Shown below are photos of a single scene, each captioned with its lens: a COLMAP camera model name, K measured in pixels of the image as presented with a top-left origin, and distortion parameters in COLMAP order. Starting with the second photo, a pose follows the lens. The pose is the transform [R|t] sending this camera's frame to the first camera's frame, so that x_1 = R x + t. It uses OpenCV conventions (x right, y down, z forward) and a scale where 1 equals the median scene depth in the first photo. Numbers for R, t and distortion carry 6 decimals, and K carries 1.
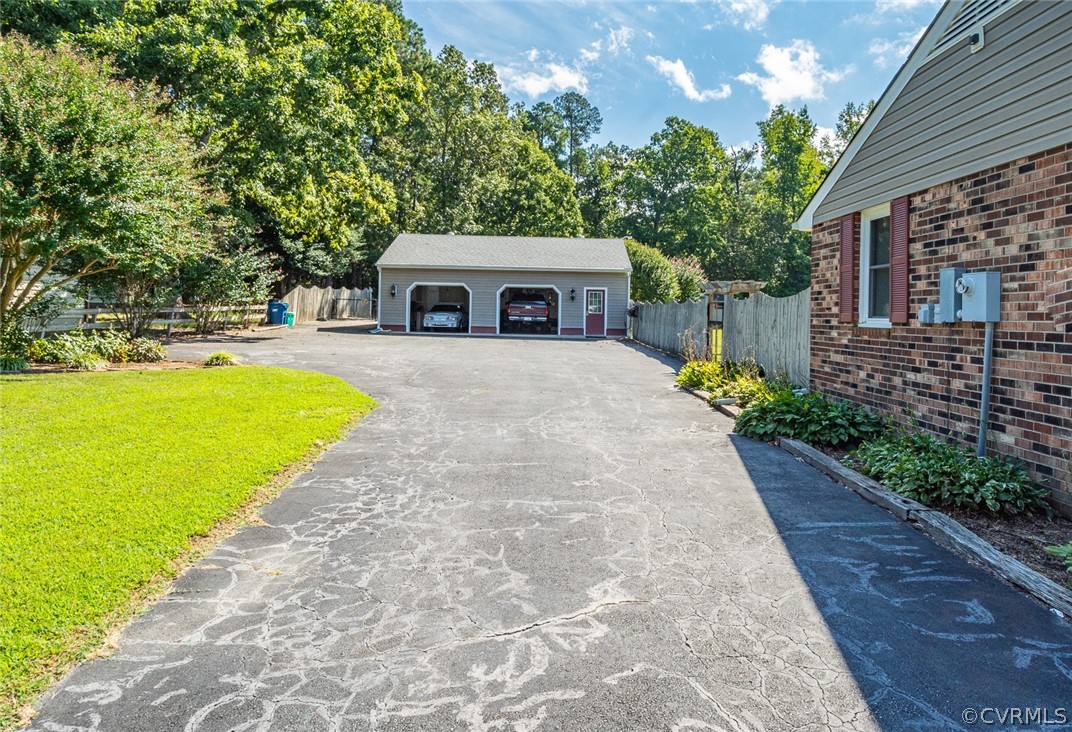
lens RADIAL K [[634.3, 0, 537.6], [0, 634.3, 295.0], [0, 0, 1]] dist [-0.002771, -0.000426]
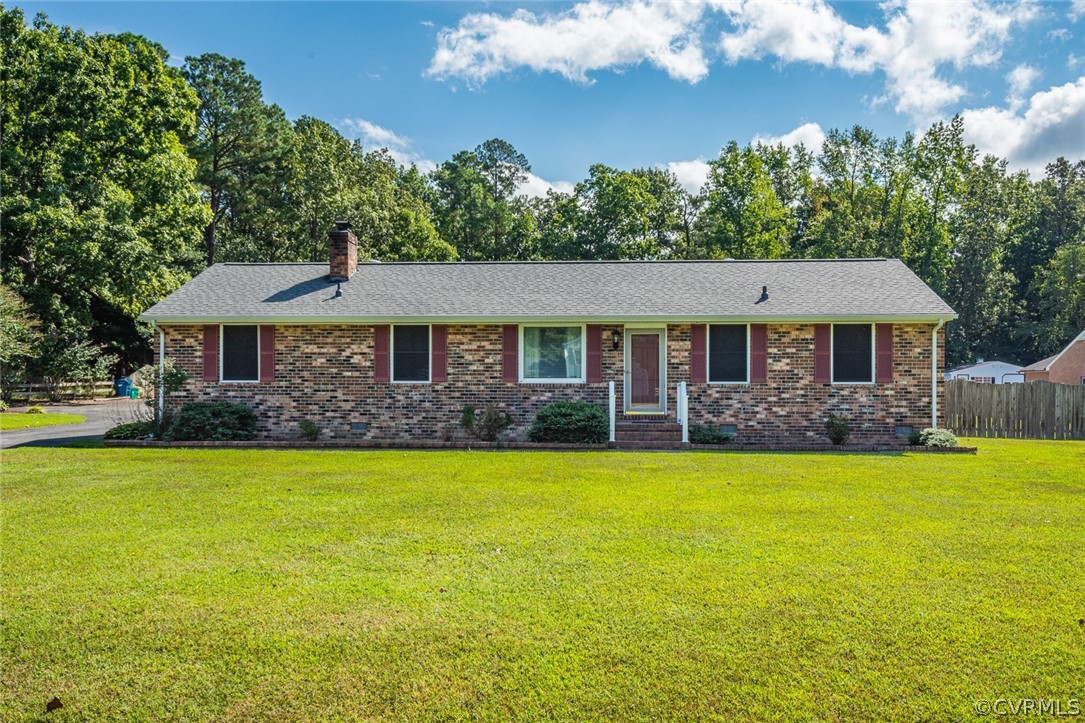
lens RADIAL K [[925.4, 0, 521.2], [0, 925.4, 368.8], [0, 0, 1]] dist [0.031361, -0.010070]
pose [[0.992034, -0.021824, -0.124067, 0.683577], [0.022629, 0.999731, 0.005085, -0.000406], [0.123922, -0.007852, 0.992261, -0.834485]]
